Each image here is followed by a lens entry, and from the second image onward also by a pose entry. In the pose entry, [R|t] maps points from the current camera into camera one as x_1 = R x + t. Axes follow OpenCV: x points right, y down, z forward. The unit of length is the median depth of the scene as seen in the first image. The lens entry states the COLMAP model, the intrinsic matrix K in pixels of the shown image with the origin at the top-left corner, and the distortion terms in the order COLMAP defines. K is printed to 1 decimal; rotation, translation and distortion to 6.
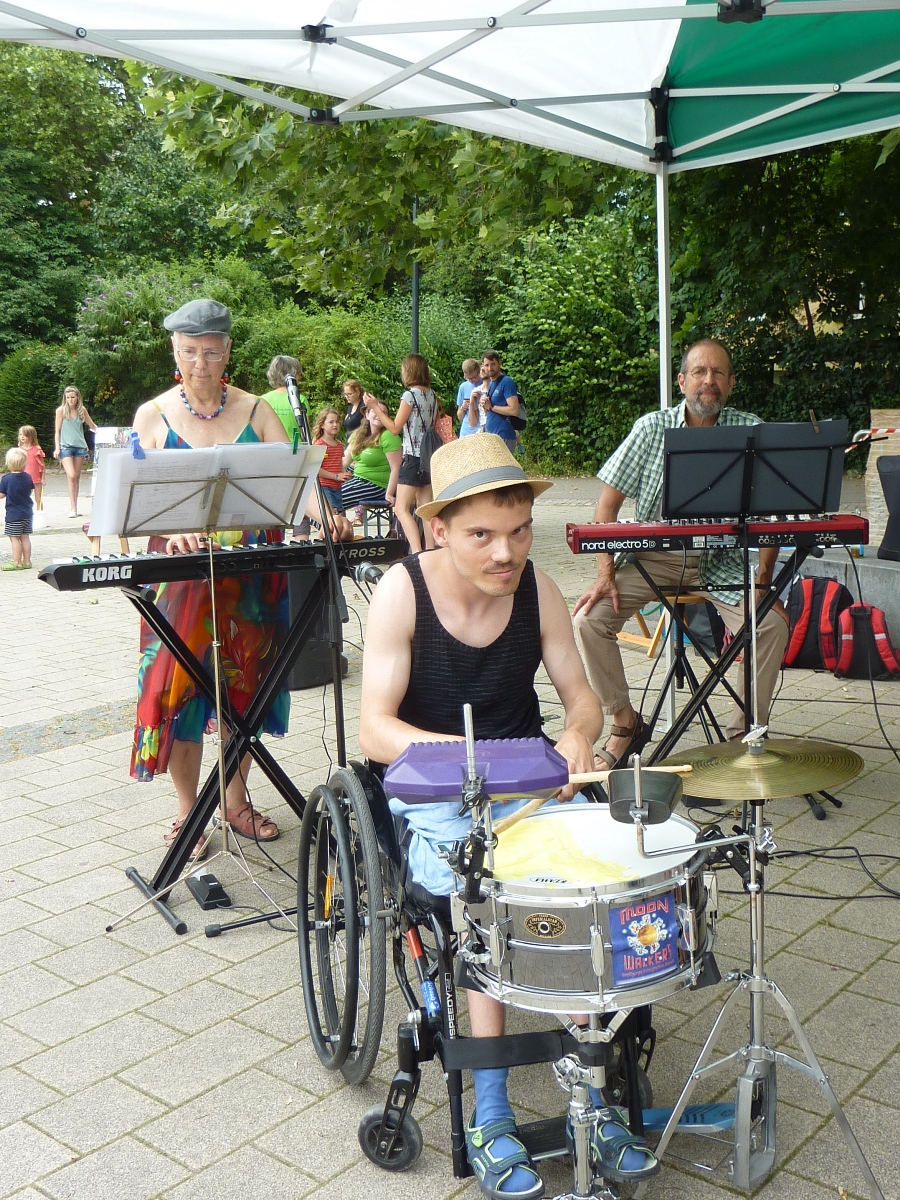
lens RADIAL K [[1318.6, 0, 492.4], [0, 1318.6, 561.5], [0, 0, 1]] dist [-0.029722, -0.035051]
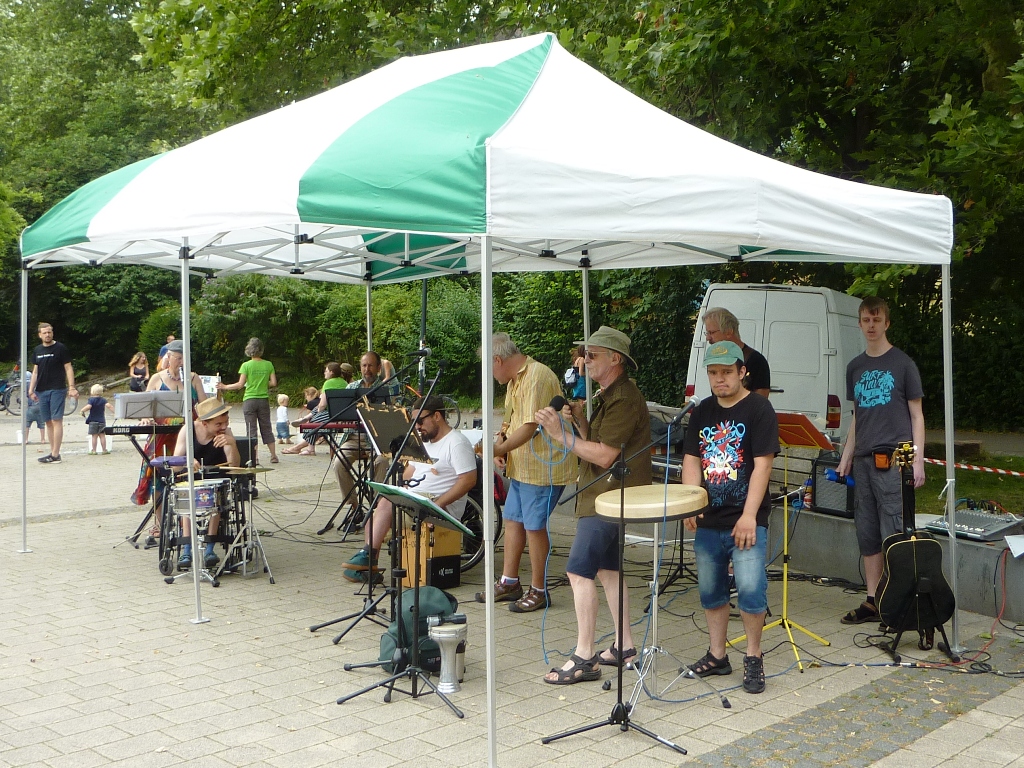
lens RADIAL K [[1257.4, 0, 569.5], [0, 1257.4, 384.7], [0, 0, 1]] dist [-0.027443, 0.003157]
pose [[0.998655, 0.027924, -0.043678, 0.616465], [-0.031813, 0.995339, -0.091034, 0.094690], [0.040932, 0.092302, 0.994889, -1.324127]]
